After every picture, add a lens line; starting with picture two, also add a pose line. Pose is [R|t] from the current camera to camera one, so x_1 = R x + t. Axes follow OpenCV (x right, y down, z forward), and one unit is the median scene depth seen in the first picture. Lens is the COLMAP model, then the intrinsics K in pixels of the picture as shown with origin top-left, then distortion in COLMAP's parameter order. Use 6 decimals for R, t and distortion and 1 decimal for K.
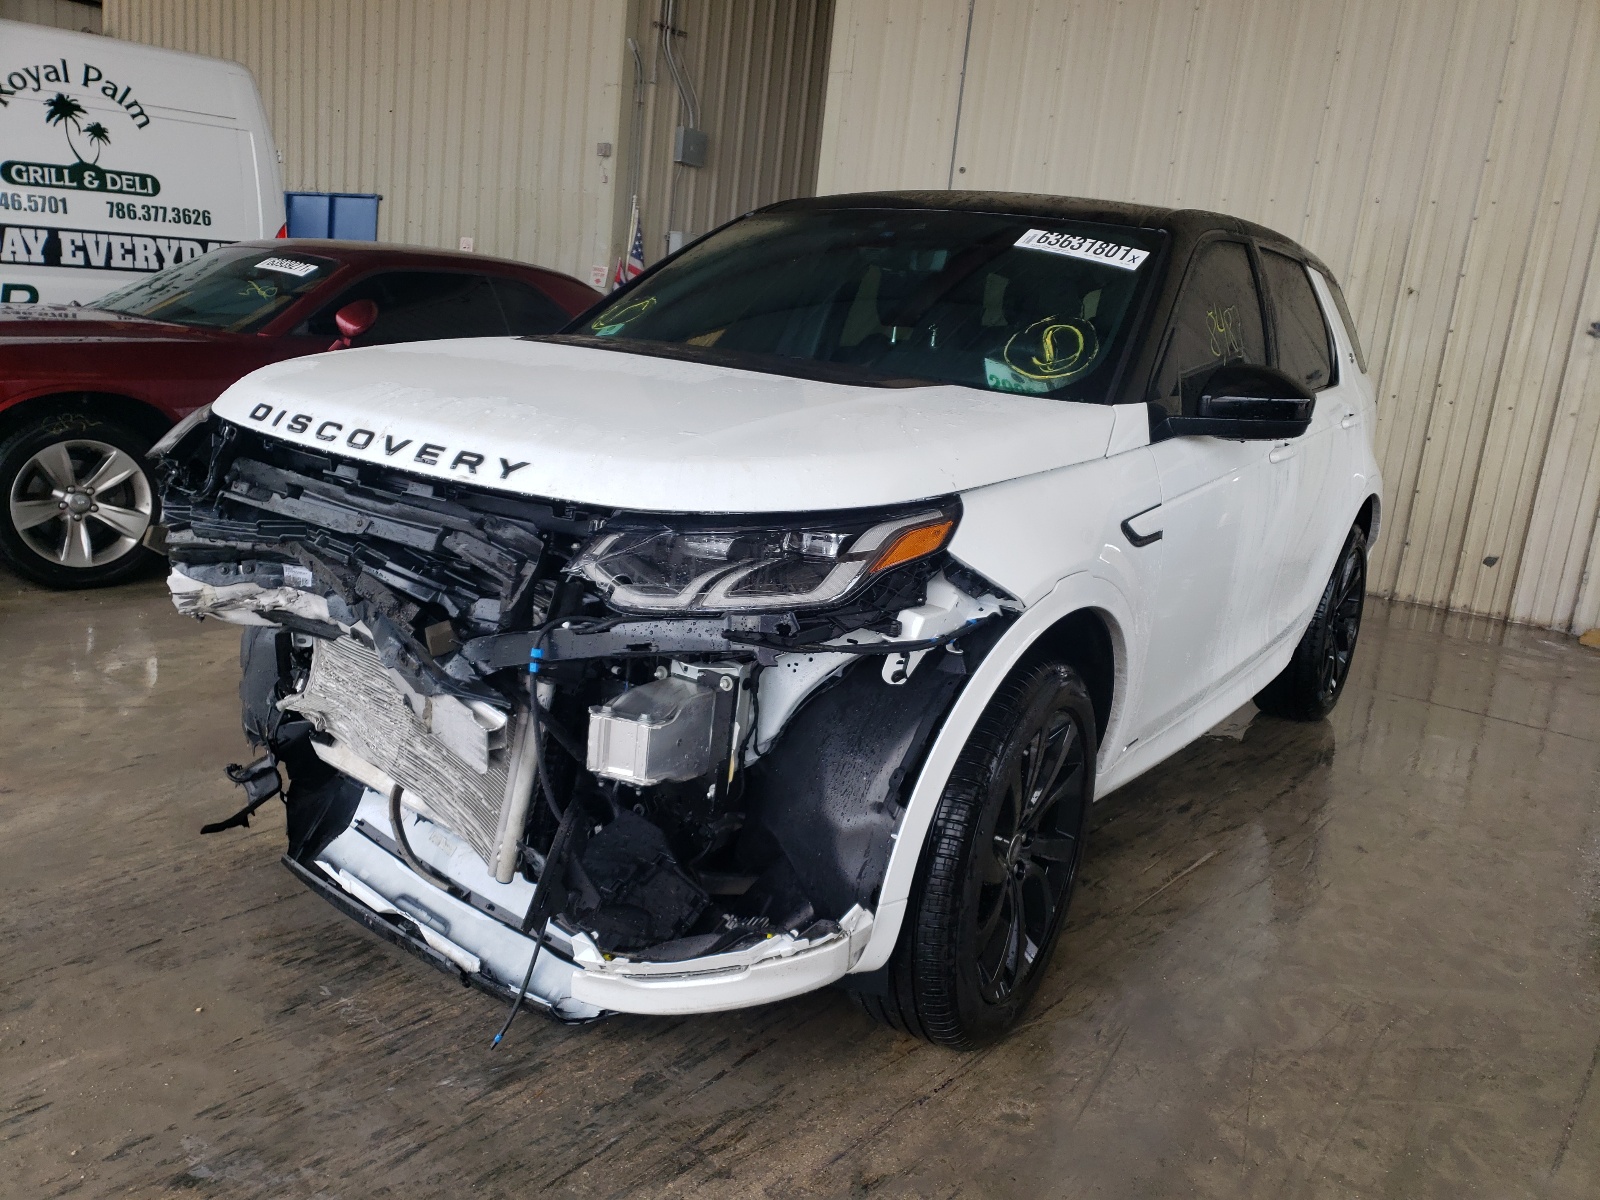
lens RADIAL K [[1176.9, 0, 792.4], [0, 1176.9, 589.6], [0, 0, 1]] dist [0.000139, 0.008360]
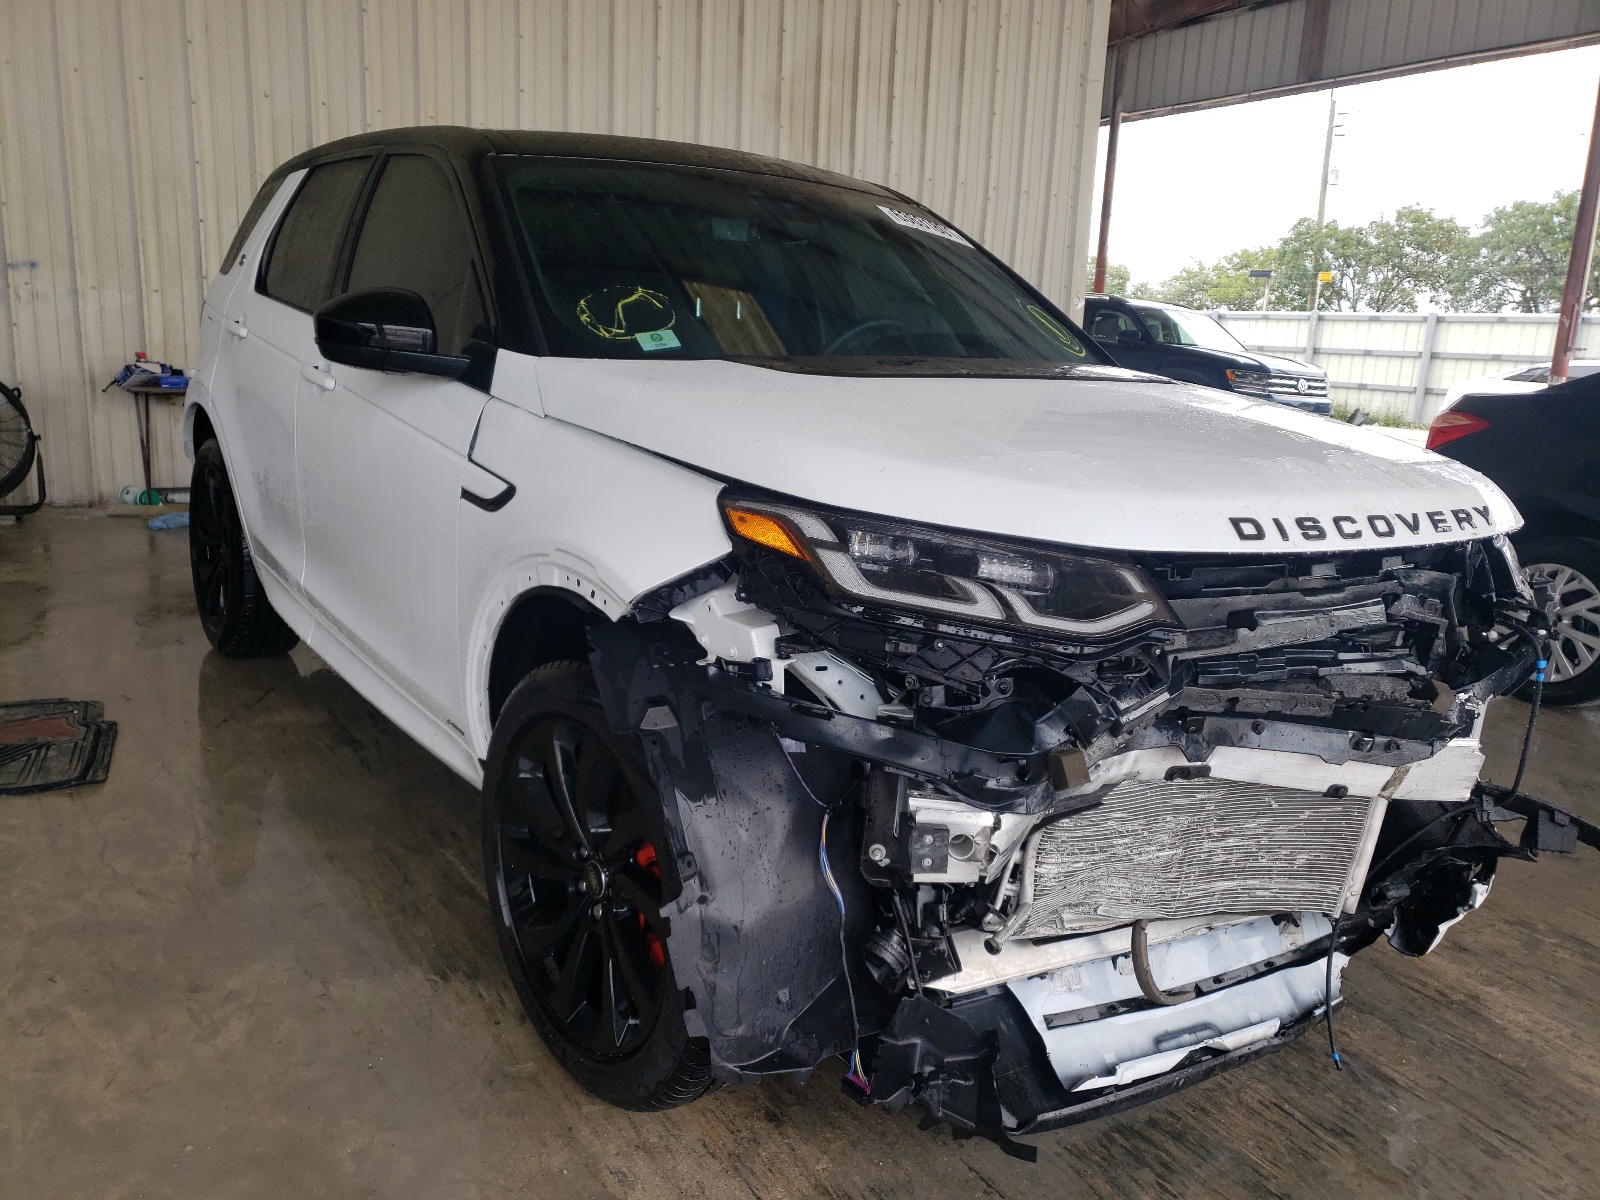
lens RADIAL K [[1176.9, 0, 792.7], [0, 1176.9, 597.6], [0, 0, 1]] dist [0.000139, 0.008360]
pose [[0.420989, -0.284939, 0.861149, -1.138697], [0.194048, 0.955692, 0.221357, -0.306402], [-0.886066, 0.073915, 0.457628, 0.848457]]
